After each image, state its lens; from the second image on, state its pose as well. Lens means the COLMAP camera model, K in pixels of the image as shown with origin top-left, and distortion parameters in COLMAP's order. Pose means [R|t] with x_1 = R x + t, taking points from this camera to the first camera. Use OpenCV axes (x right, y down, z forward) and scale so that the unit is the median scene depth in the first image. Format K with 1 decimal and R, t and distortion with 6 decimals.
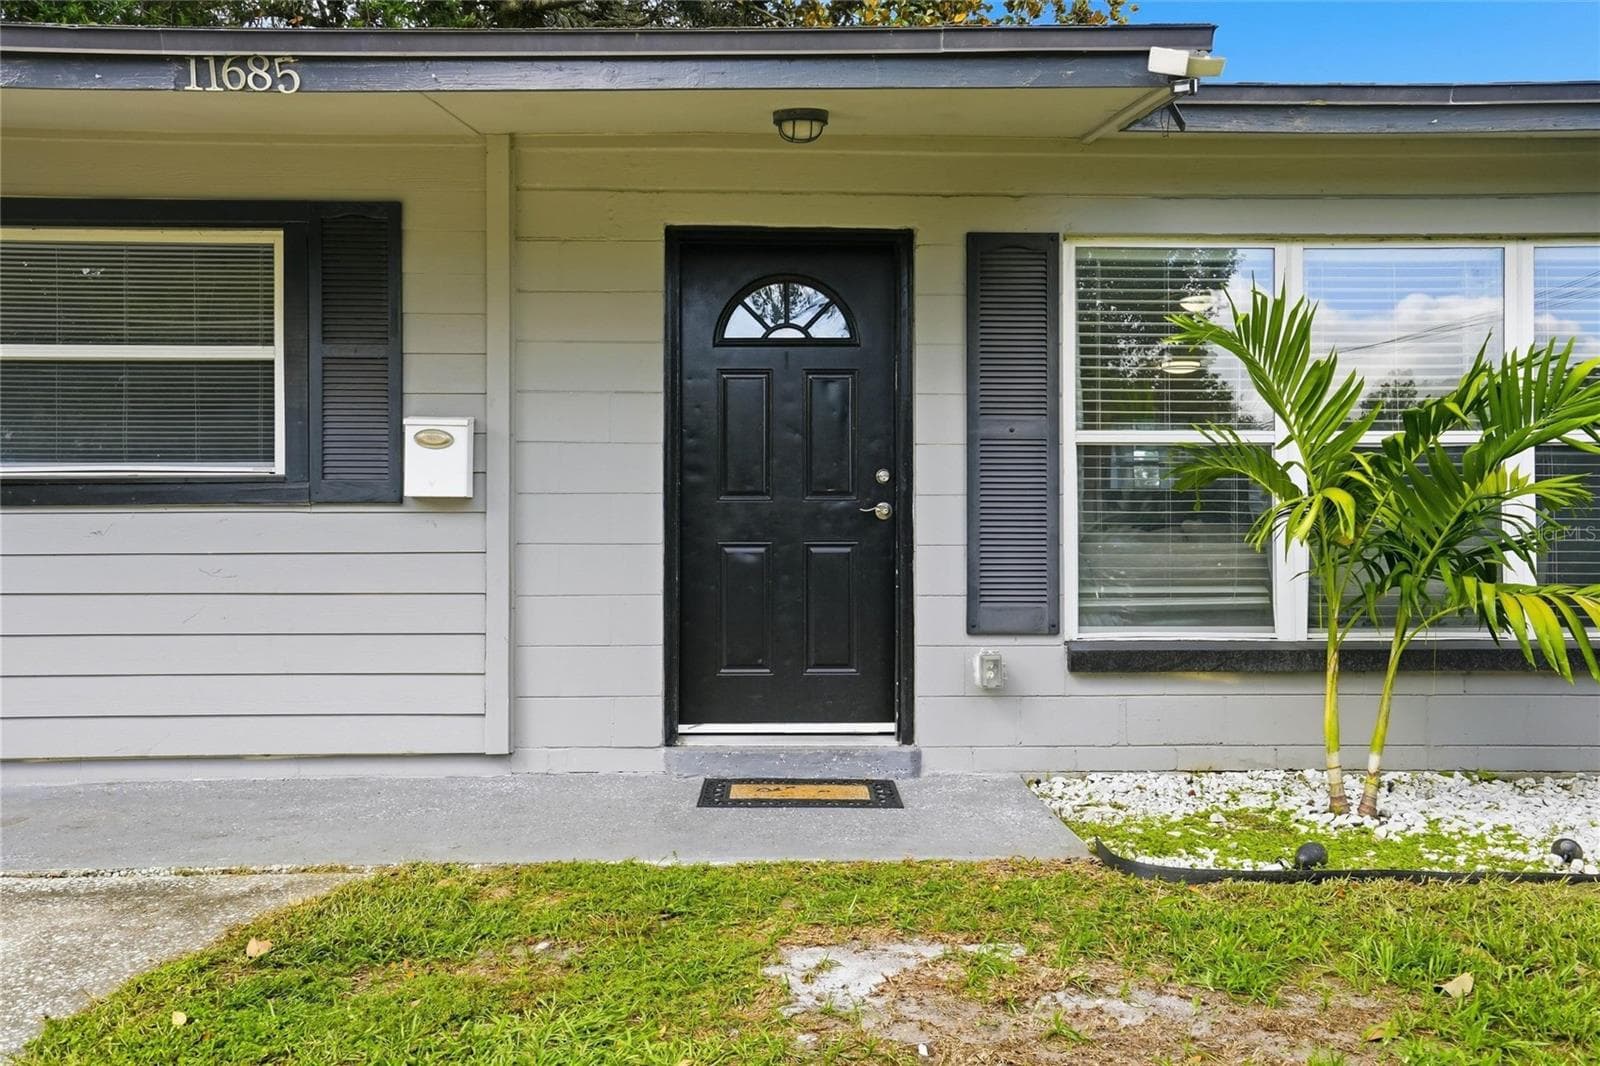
lens RADIAL K [[1245.7, 0, 805.7], [0, 1245.7, 514.2], [0, 0, 1]] dist [-0.010808, -0.000552]
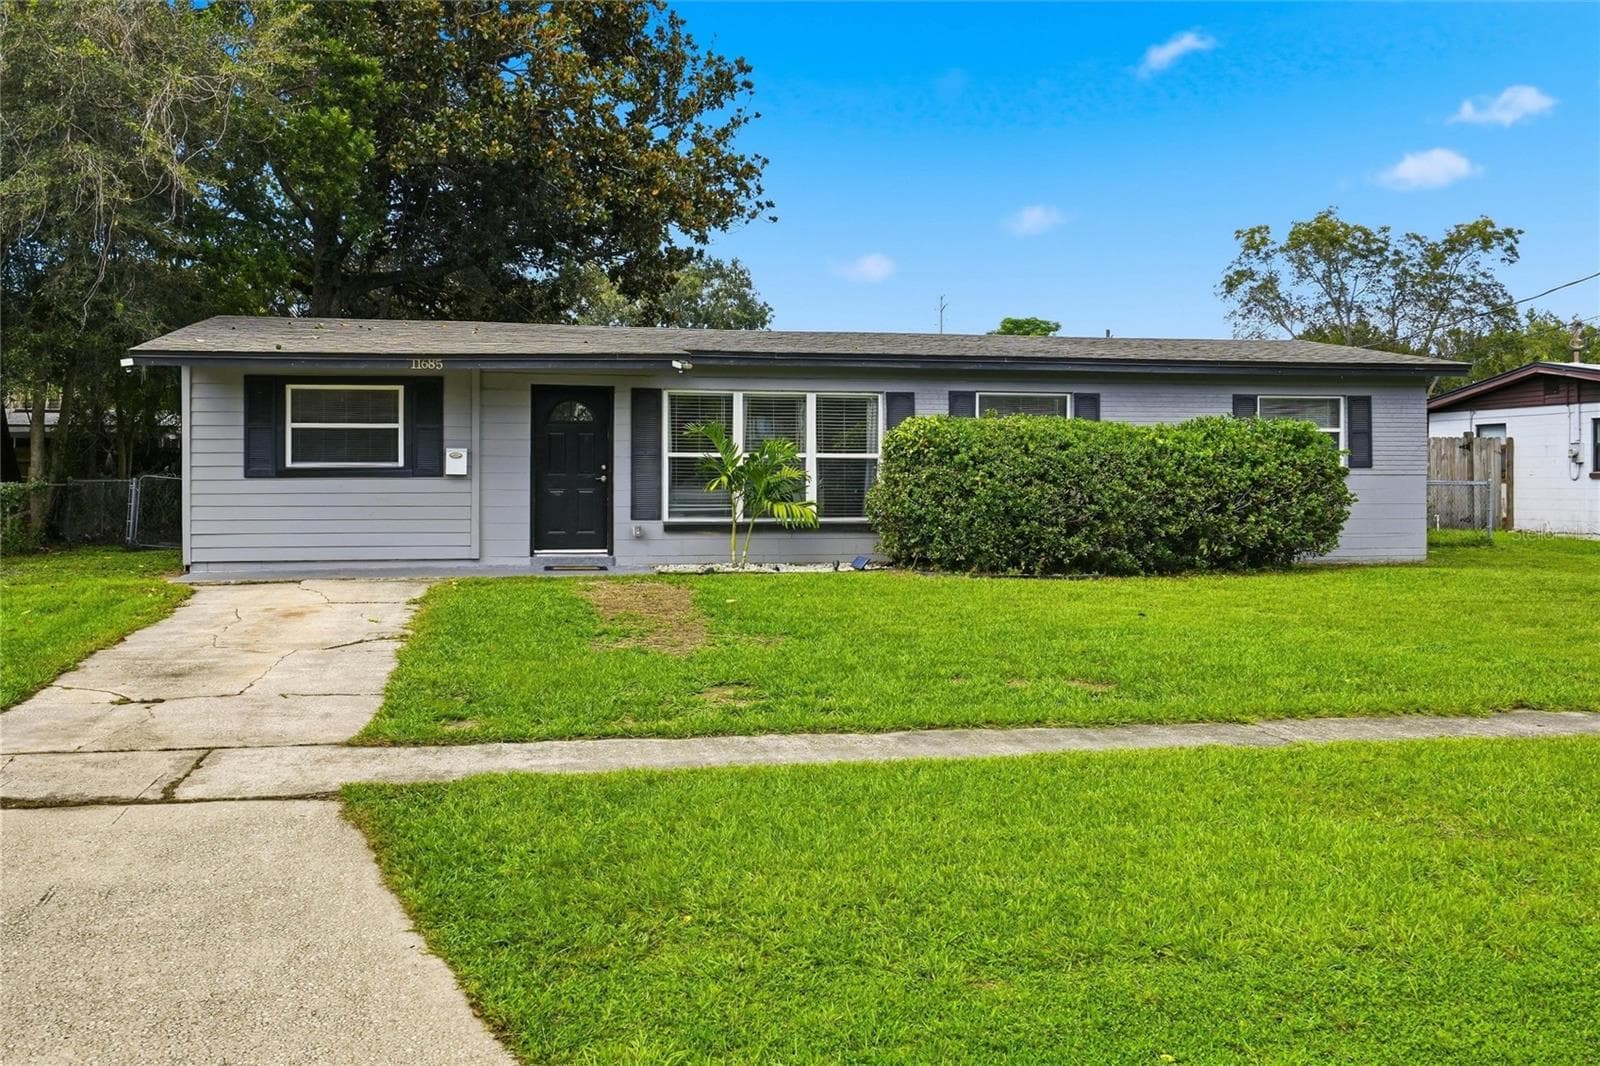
lens RADIAL K [[1376.1, 0, 798.3], [0, 1376.1, 455.4], [0, 0, 1]] dist [-0.002578, 0.003553]
pose [[0.983275, 0.005748, 0.182037, -0.083386], [-0.006449, 0.999974, 0.003259, -0.075195], [-0.182014, -0.004378, 0.983286, -2.426965]]
